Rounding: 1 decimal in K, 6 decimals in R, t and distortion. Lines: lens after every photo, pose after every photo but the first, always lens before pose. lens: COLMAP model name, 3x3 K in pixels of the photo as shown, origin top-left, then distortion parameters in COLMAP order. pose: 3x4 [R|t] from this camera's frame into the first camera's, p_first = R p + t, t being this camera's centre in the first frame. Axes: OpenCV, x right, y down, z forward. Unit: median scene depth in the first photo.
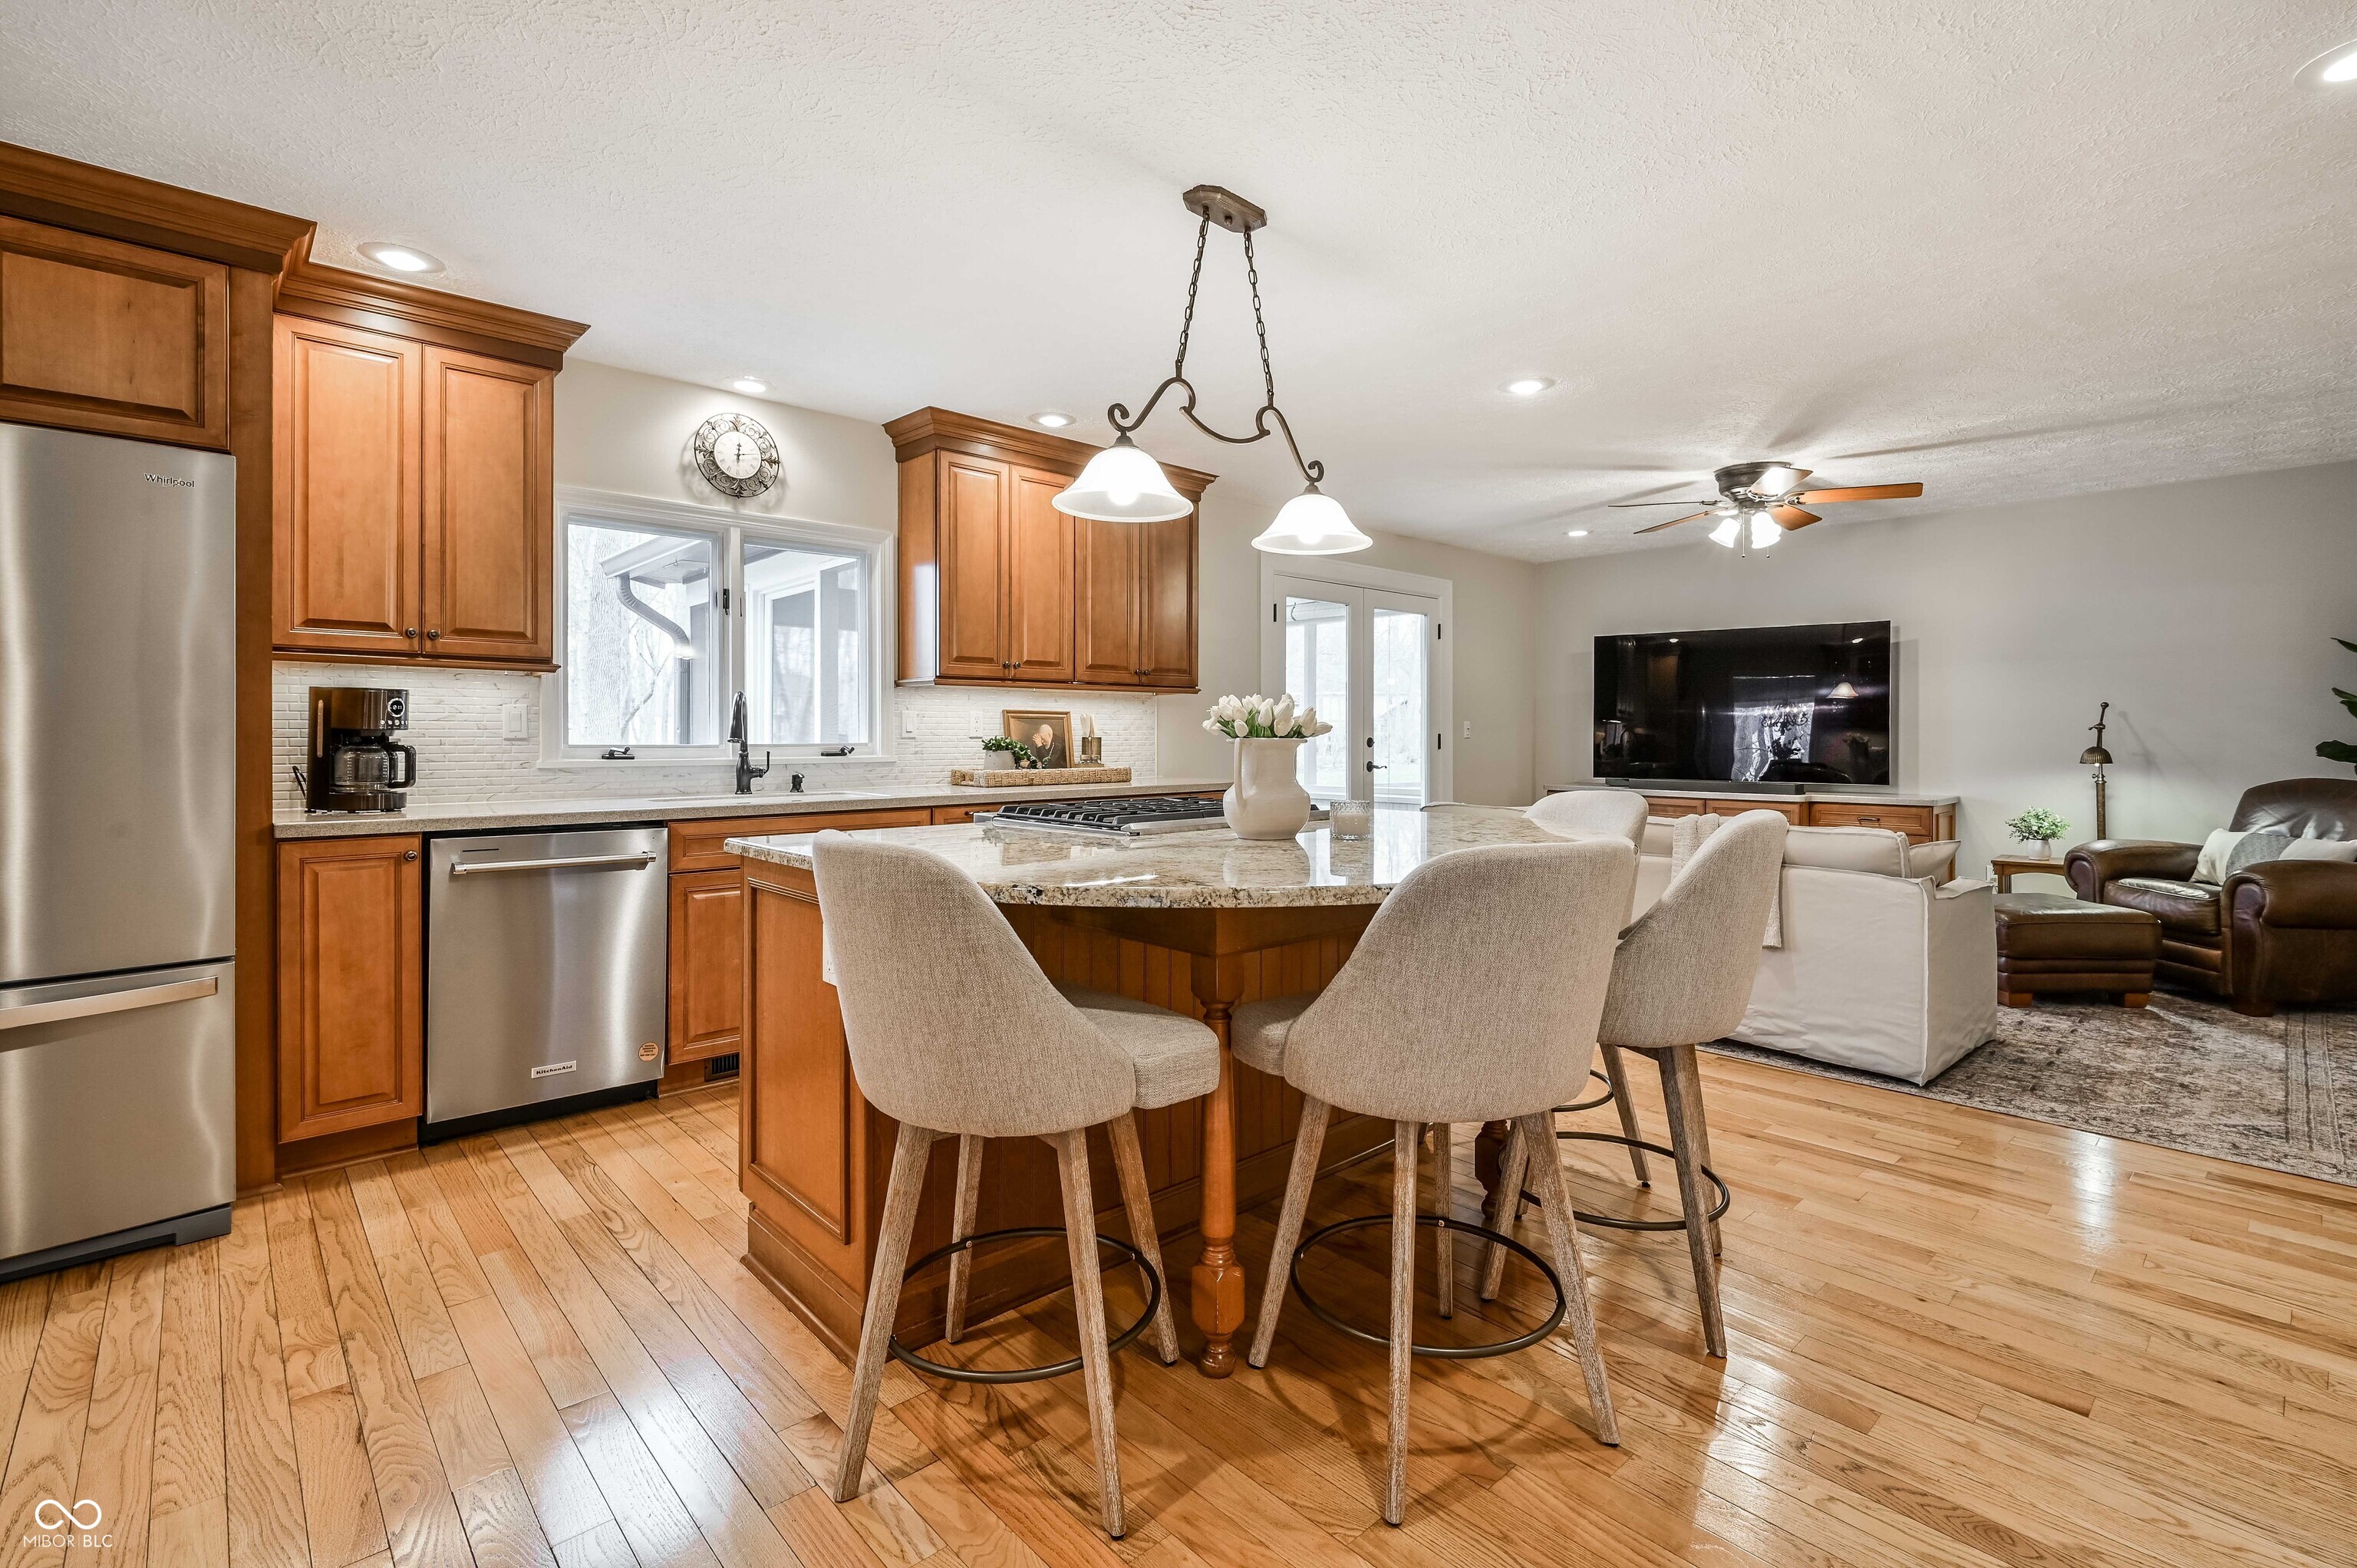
lens RADIAL K [[1071.5, 0, 1192.9], [0, 1071.5, 733.9], [0, 0, 1]] dist [0.014396, -0.000911]
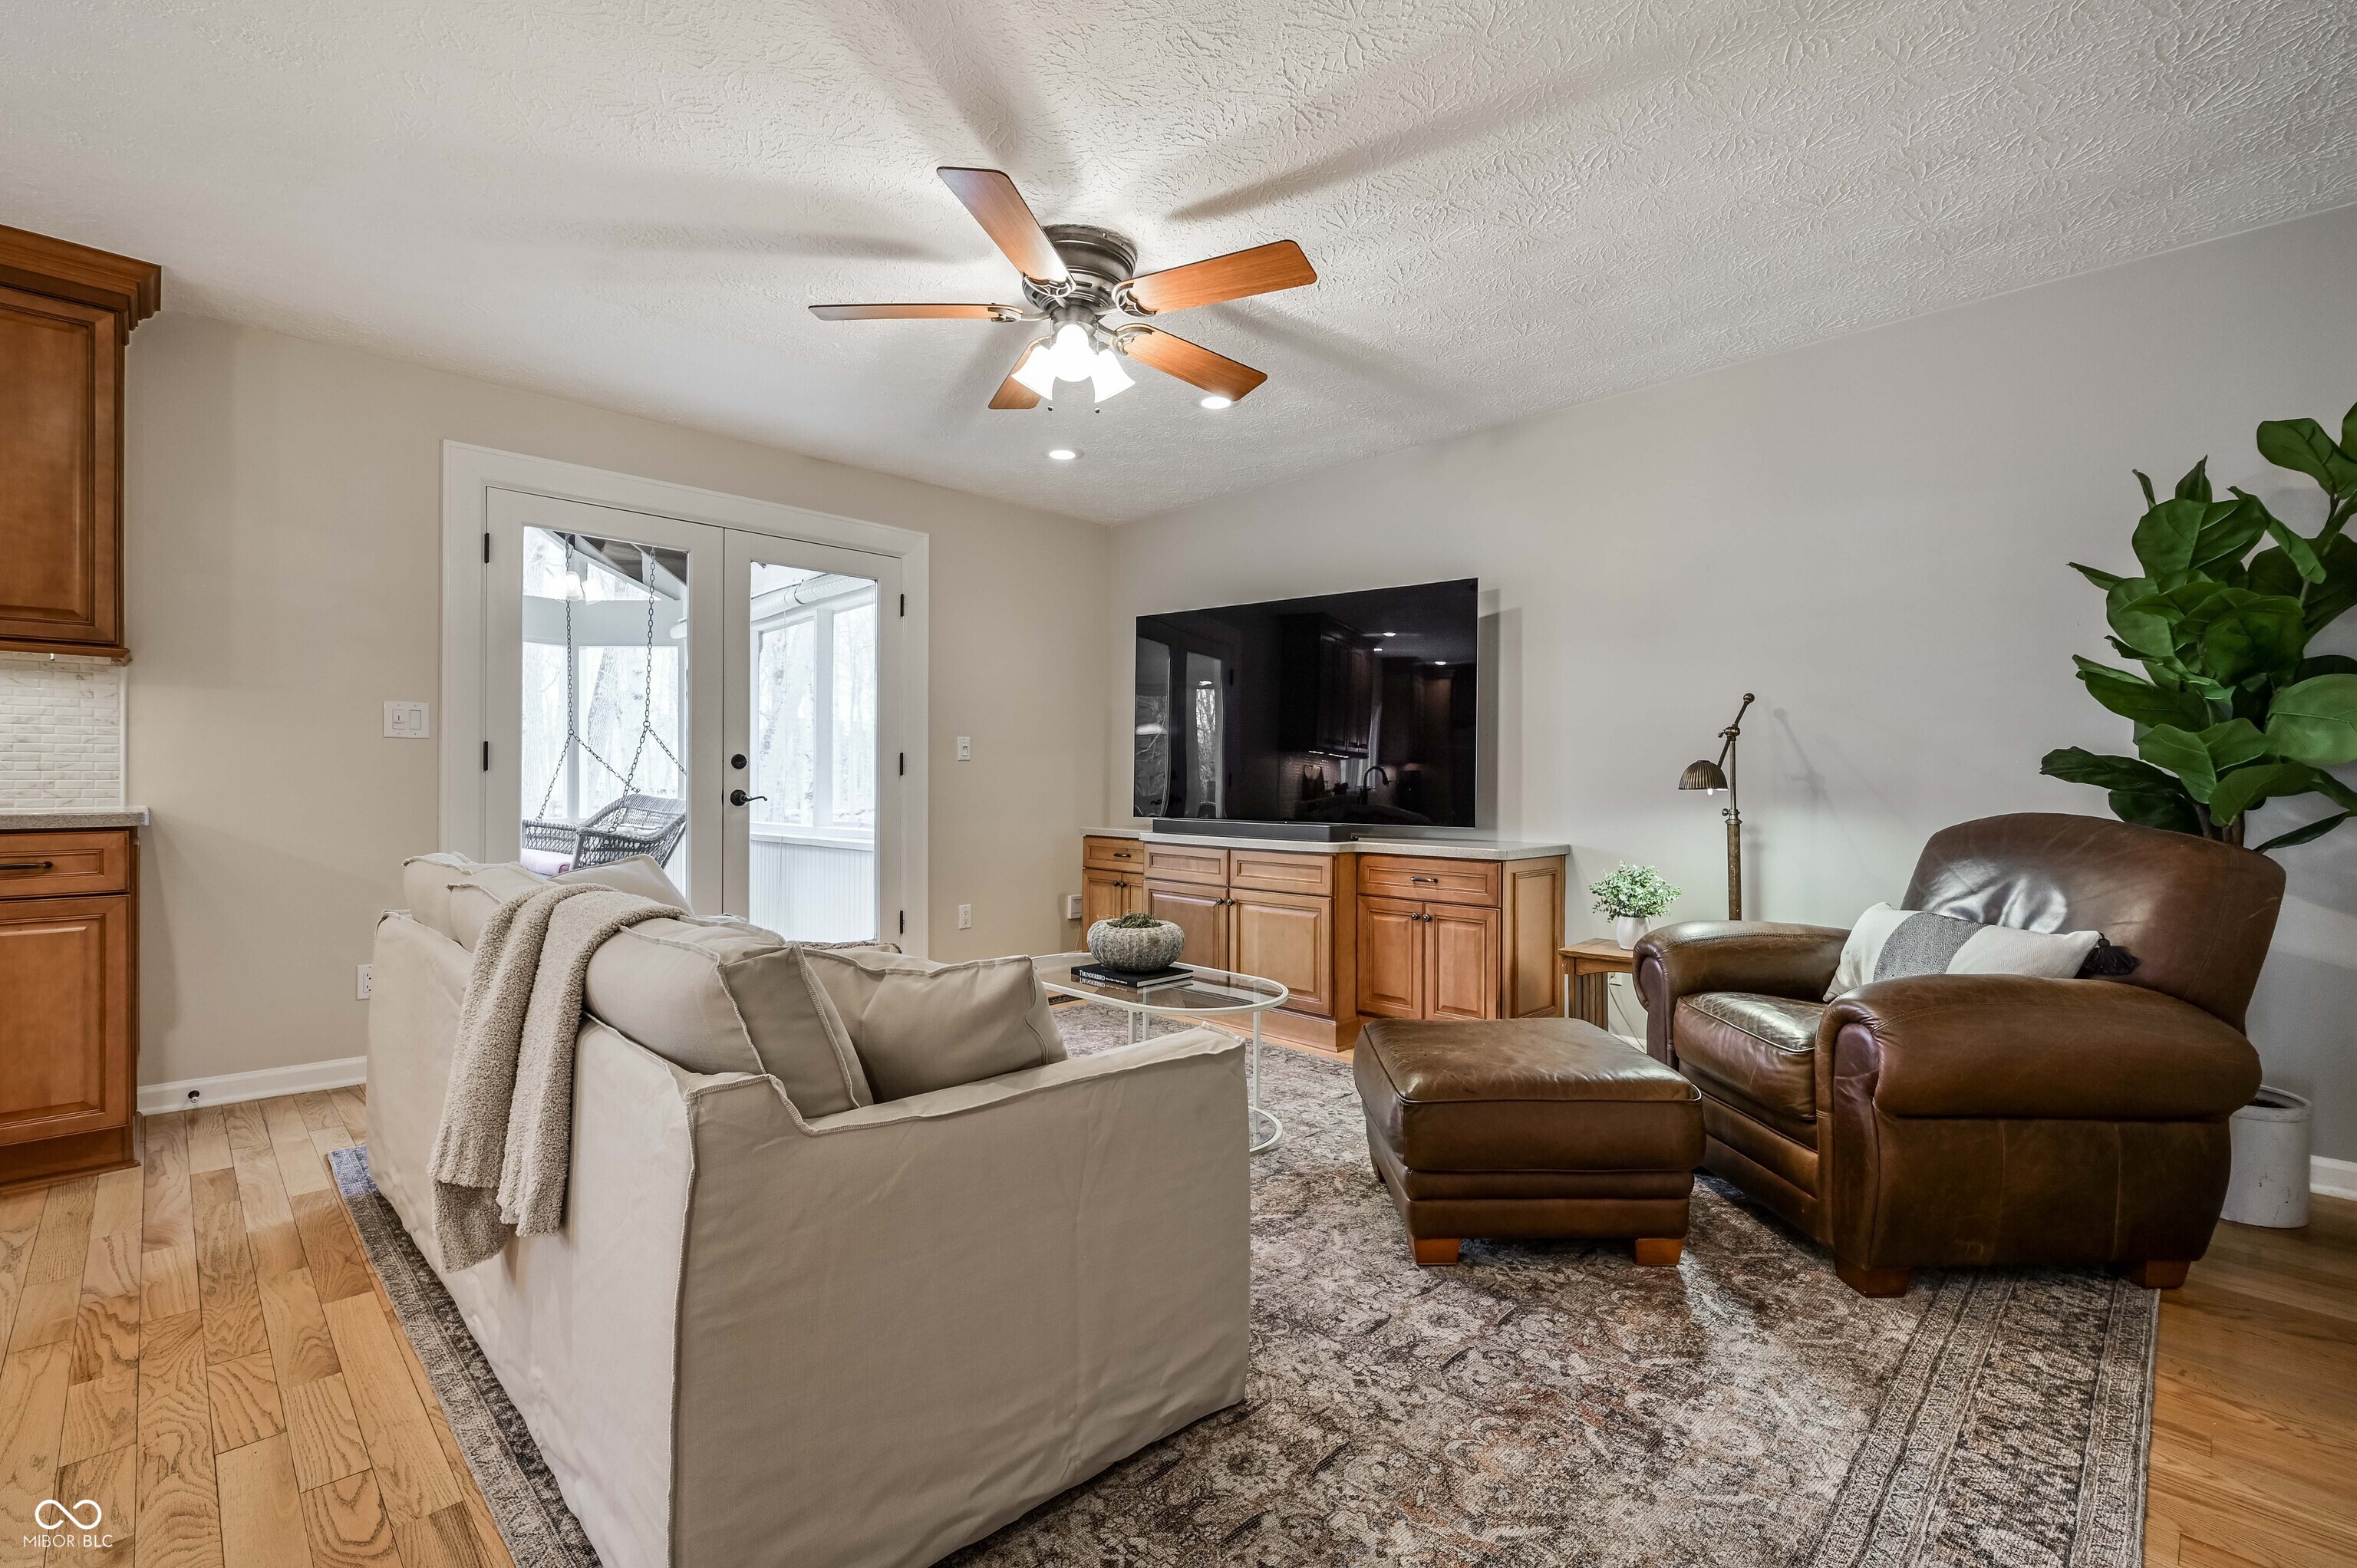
lens RADIAL K [[1071.5, 0, 1159.1], [0, 1071.5, 774.9], [0, 0, 1]] dist [0.014396, -0.000911]
pose [[0.999448, 0.004708, 0.032901, 0.547762], [-0.004528, 0.999974, -0.005550, 0.025159], [-0.032926, 0.005398, 0.999443, 0.446758]]
